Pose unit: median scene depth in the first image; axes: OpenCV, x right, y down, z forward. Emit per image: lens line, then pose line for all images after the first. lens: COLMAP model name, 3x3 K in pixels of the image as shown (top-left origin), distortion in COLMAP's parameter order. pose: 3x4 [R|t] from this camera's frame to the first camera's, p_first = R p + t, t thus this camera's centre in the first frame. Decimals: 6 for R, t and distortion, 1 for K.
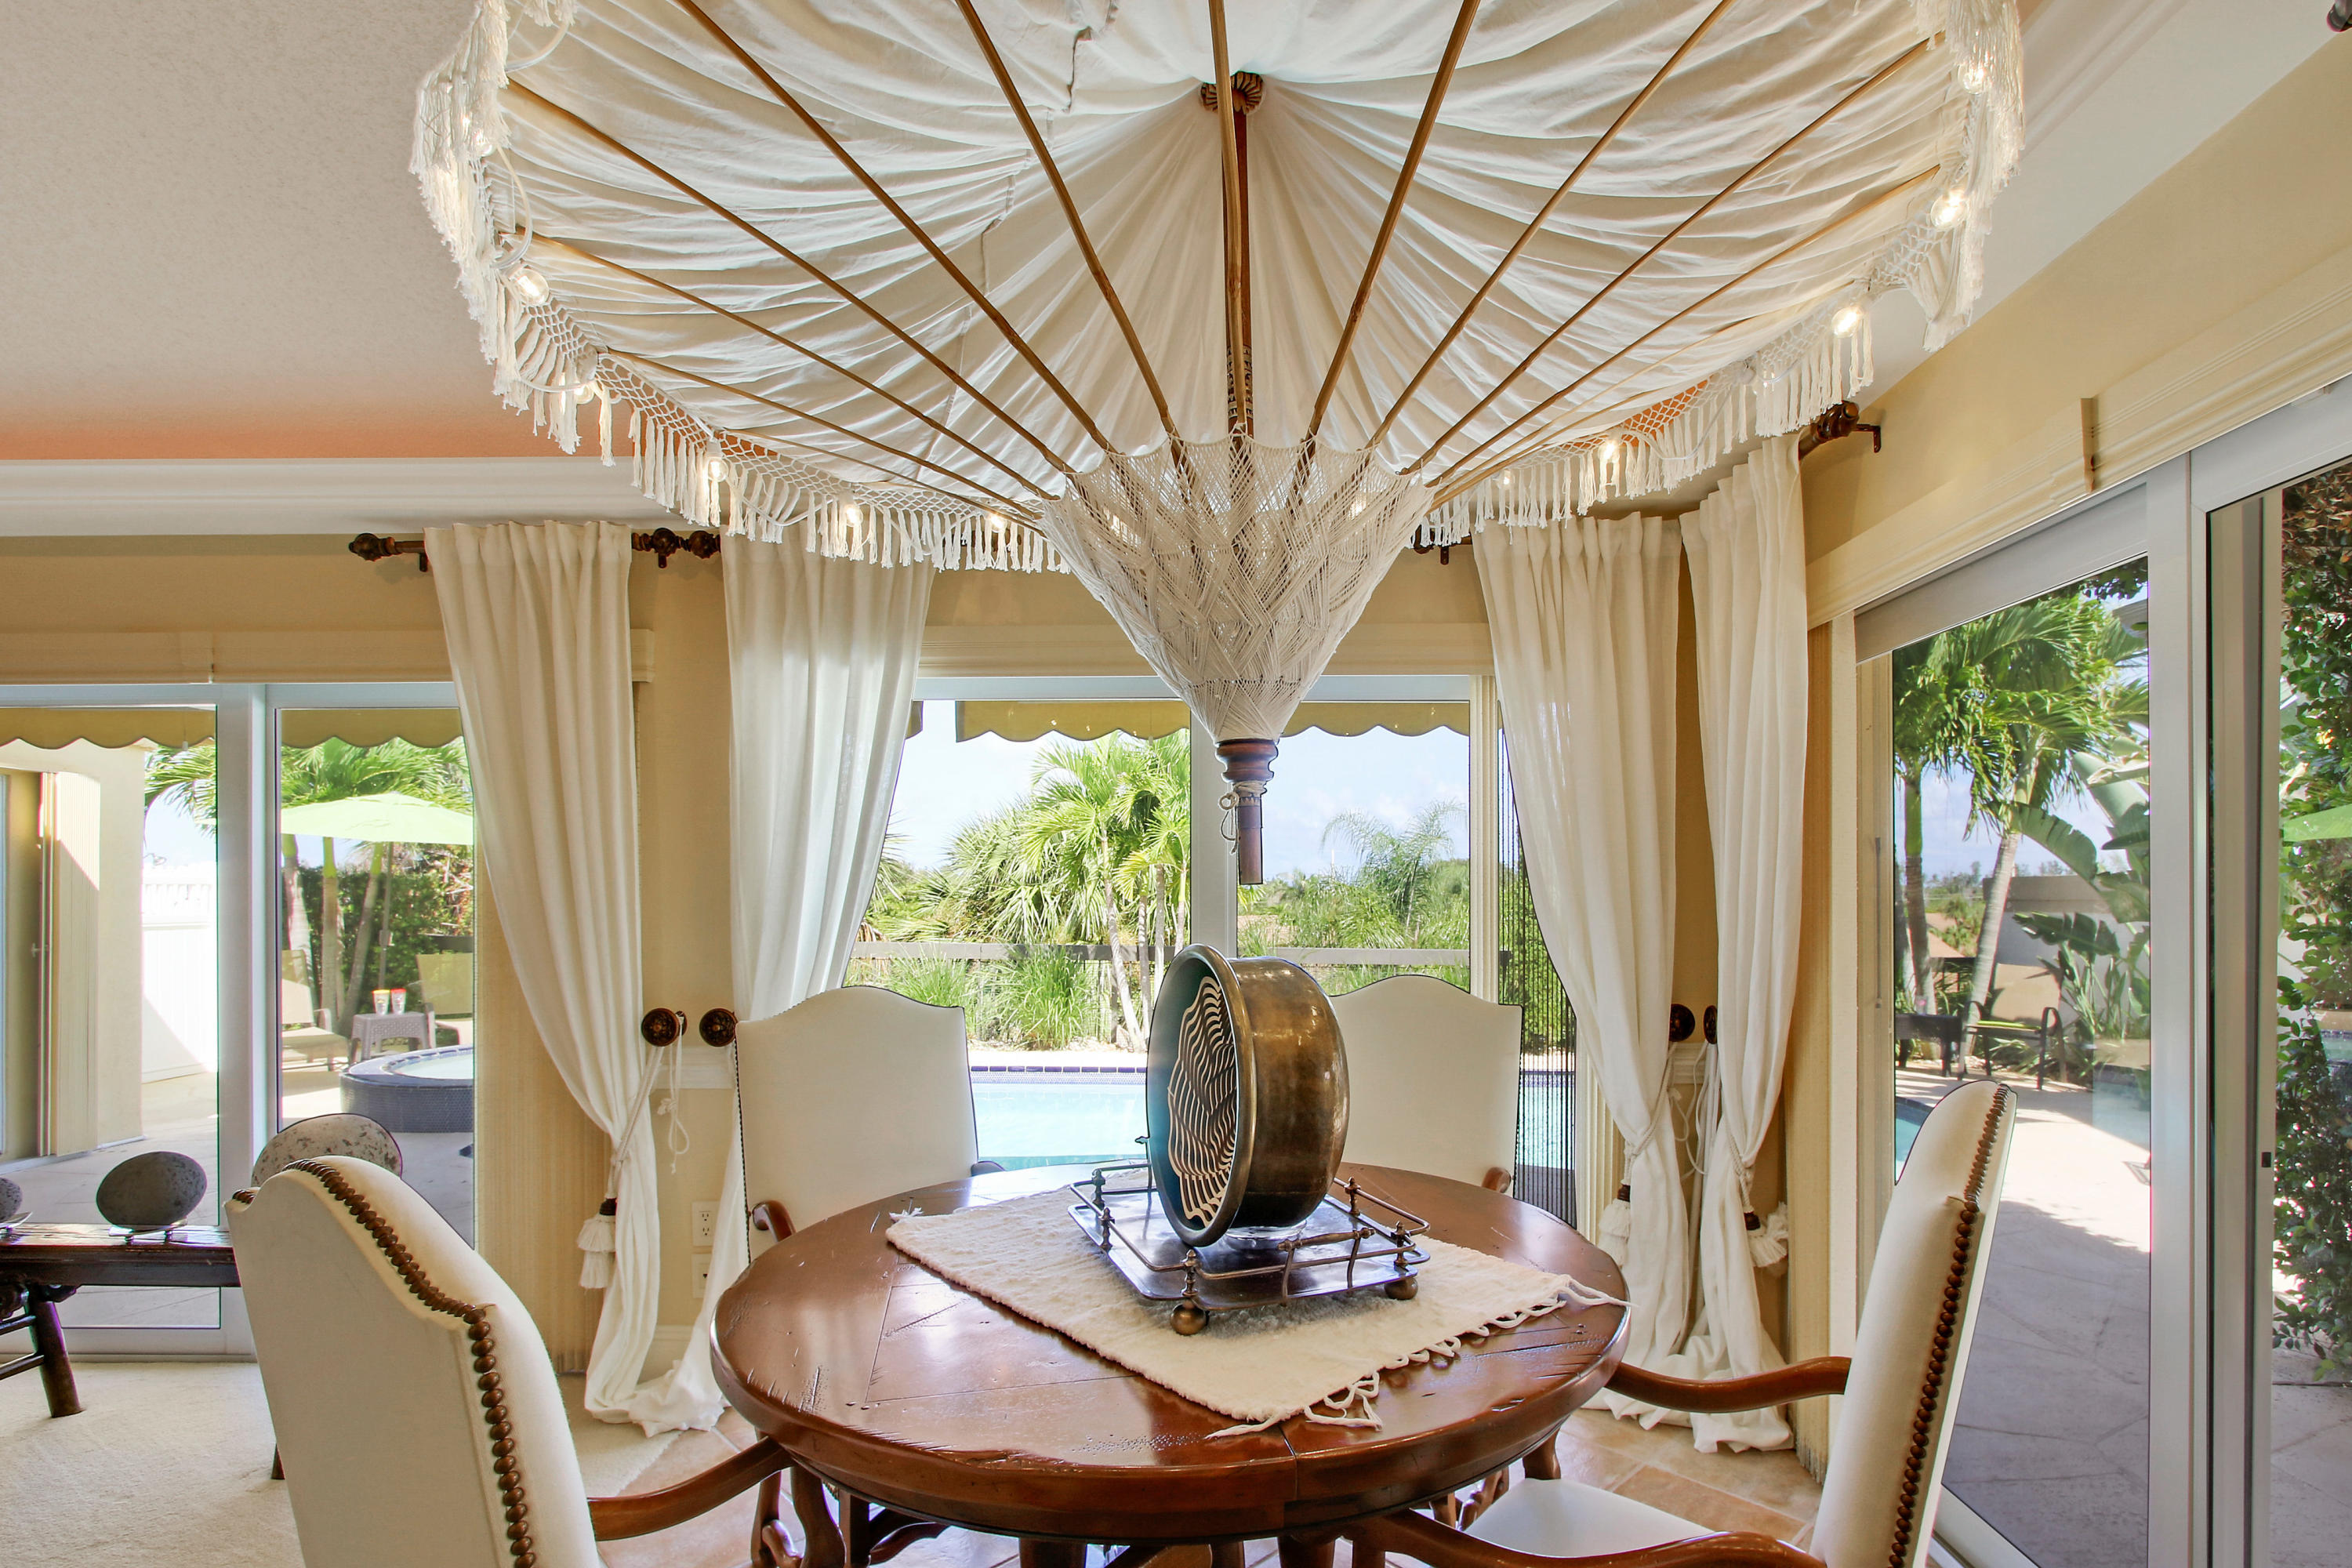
lens RADIAL K [[1150.8, 0, 1182.9], [0, 1150.8, 858.1], [0, 0, 1]] dist [0.001393, -0.000074]
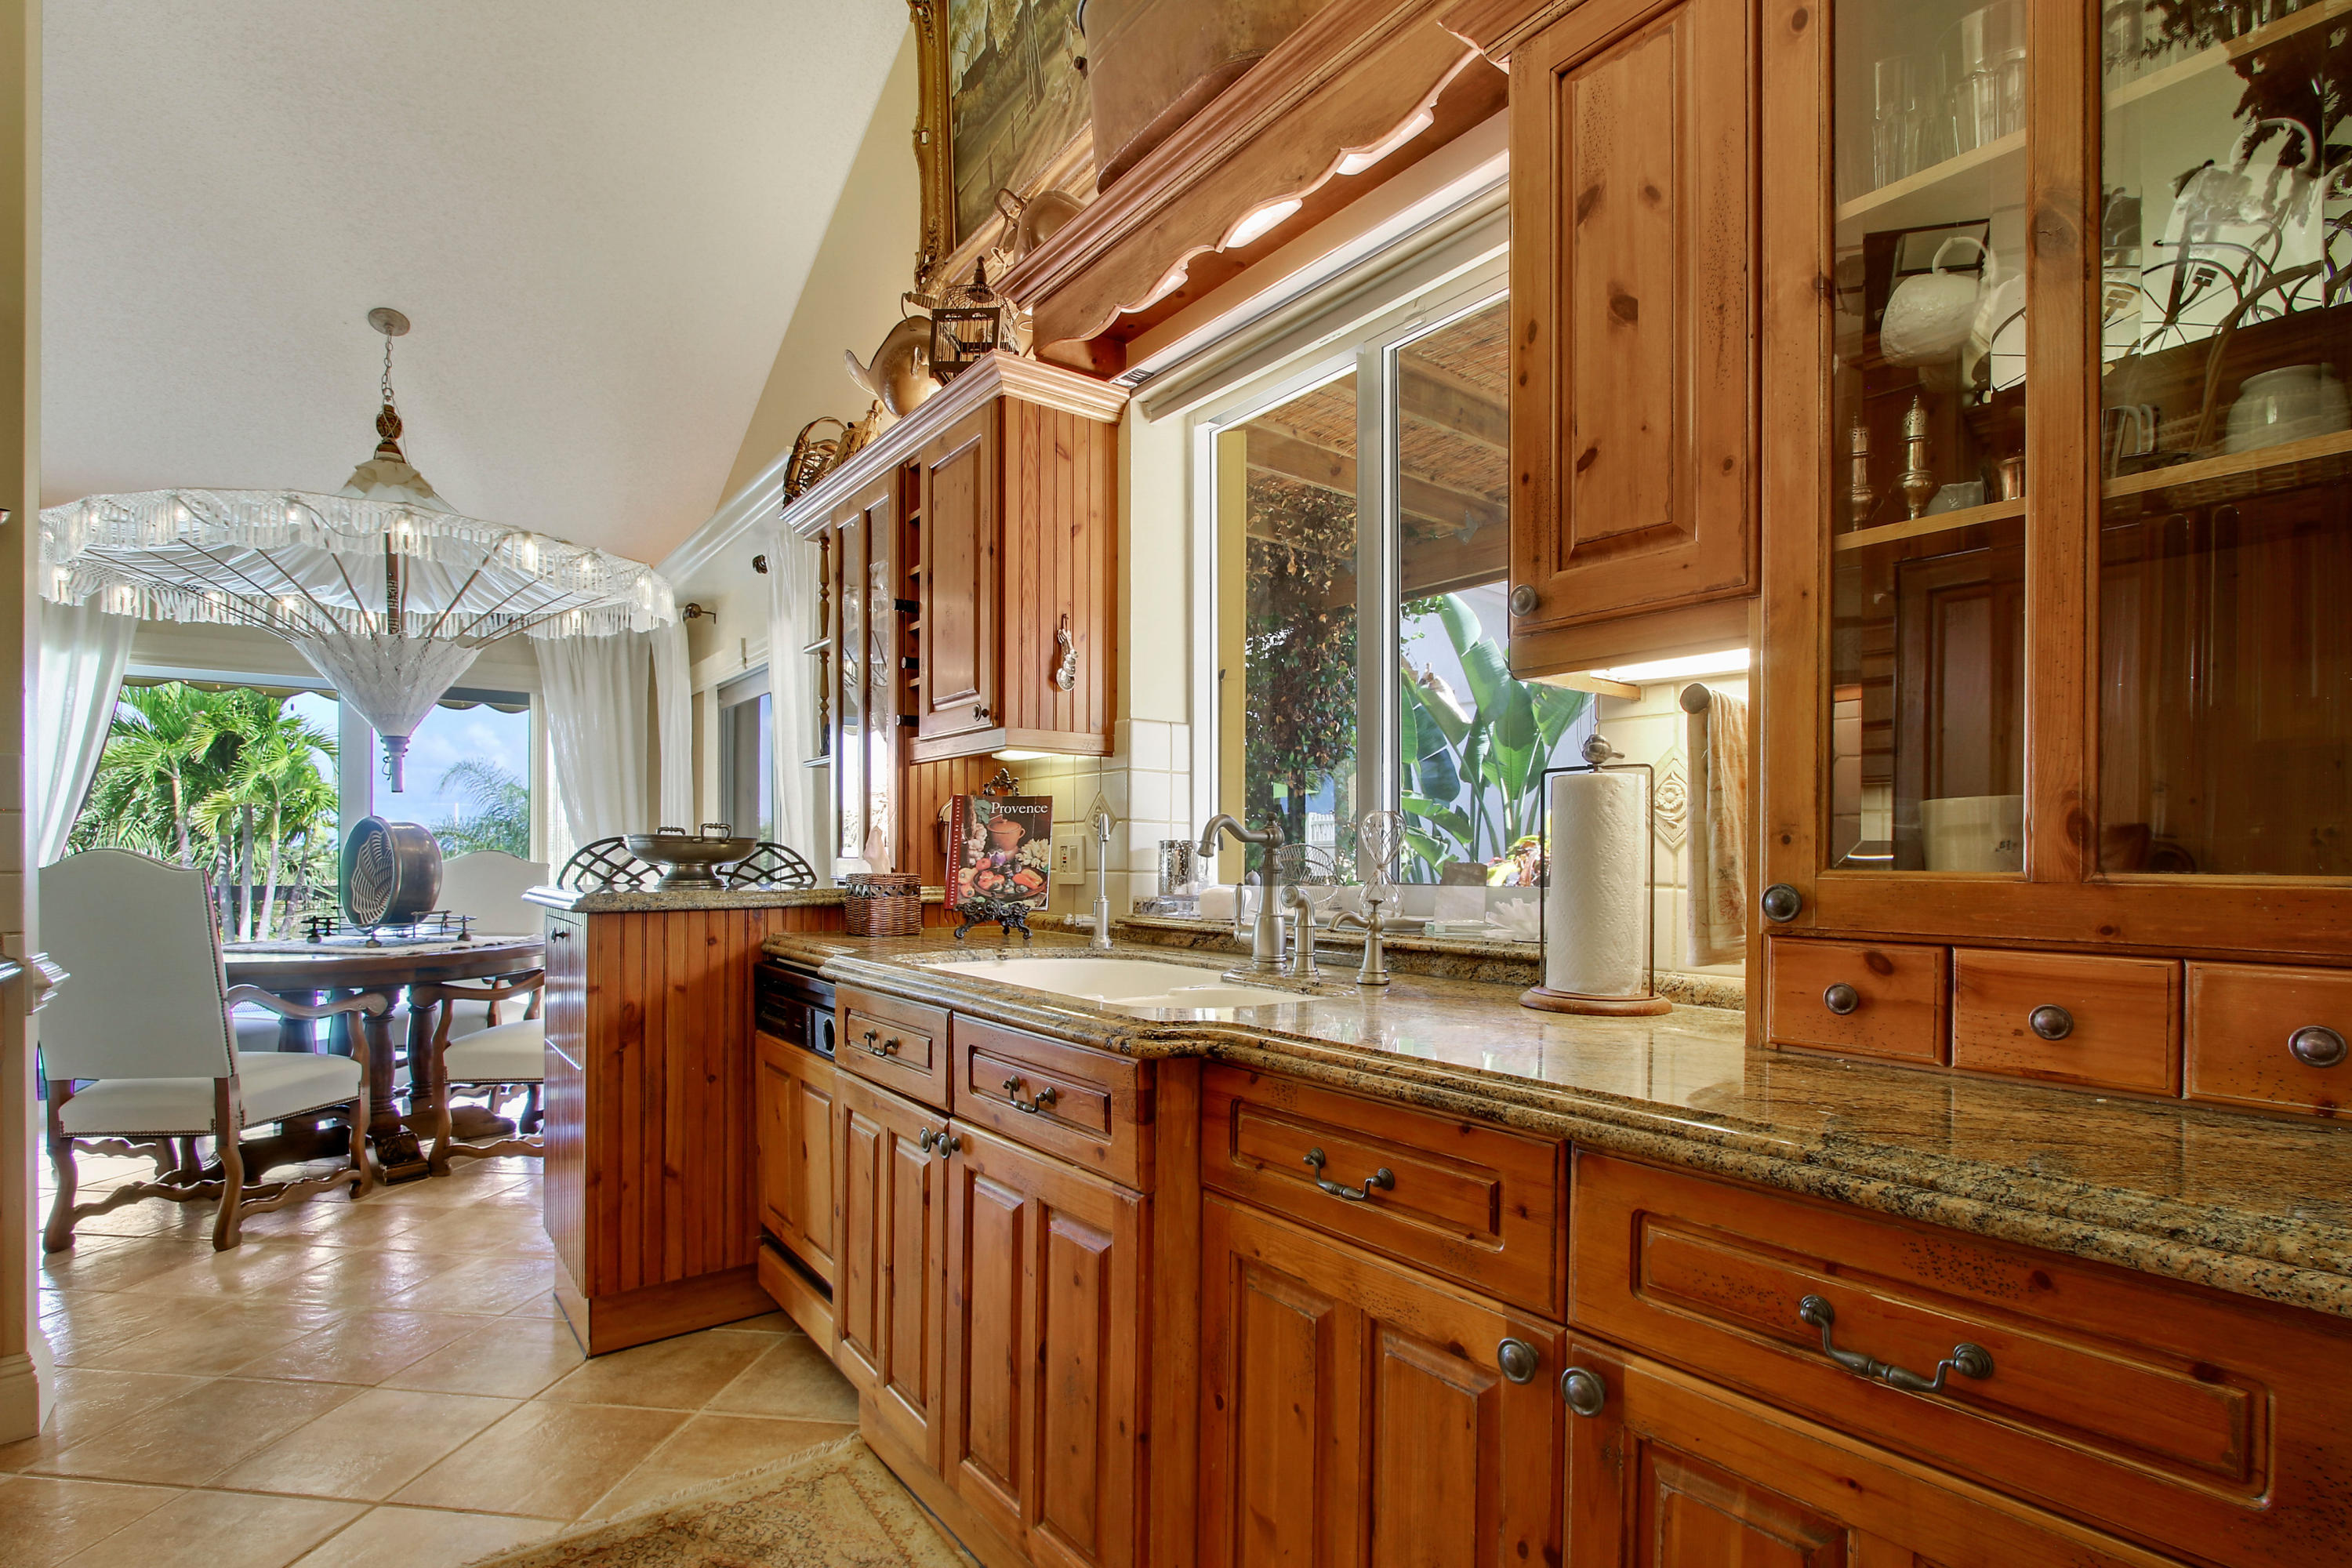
lens RADIAL K [[1150.8, 0, 1182.9], [0, 1150.8, 858.1], [0, 0, 1]] dist [0.001393, -0.000074]
pose [[0.770227, -0.001490, 0.637768, -0.082657], [-0.019997, 0.999449, 0.026485, 0.022339], [-0.637456, -0.033153, 0.769773, -0.767634]]
